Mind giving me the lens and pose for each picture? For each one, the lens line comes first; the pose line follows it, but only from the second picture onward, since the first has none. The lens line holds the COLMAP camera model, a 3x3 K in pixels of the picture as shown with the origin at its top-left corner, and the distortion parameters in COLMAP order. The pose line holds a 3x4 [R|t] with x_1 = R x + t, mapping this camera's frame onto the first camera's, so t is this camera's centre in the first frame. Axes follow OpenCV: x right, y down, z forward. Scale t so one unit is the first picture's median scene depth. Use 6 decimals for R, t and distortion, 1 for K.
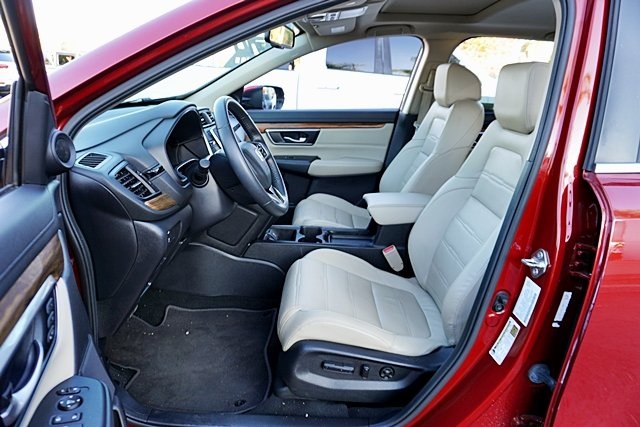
lens RADIAL K [[425.2, 0, 321.6], [0, 425.2, 212.3], [0, 0, 1]] dist [-0.047378, 0.034769]
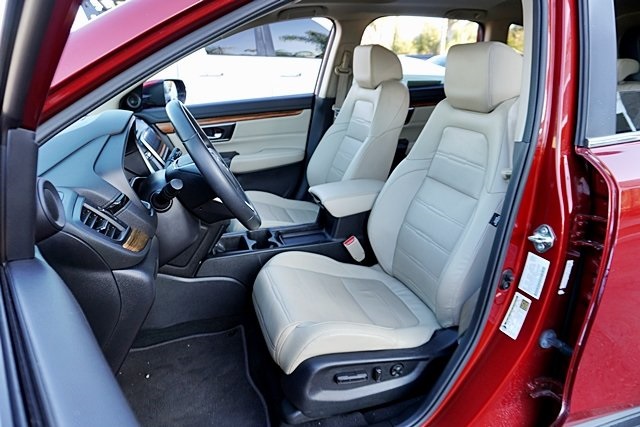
lens RADIAL K [[425.2, 0, 323.2], [0, 425.2, 213.0], [0, 0, 1]] dist [-0.047378, 0.034769]
pose [[0.950594, -0.153014, 0.270106, -0.188394], [0.141178, 0.987988, 0.062839, -0.057323], [-0.276477, -0.021602, 0.960778, 0.096397]]
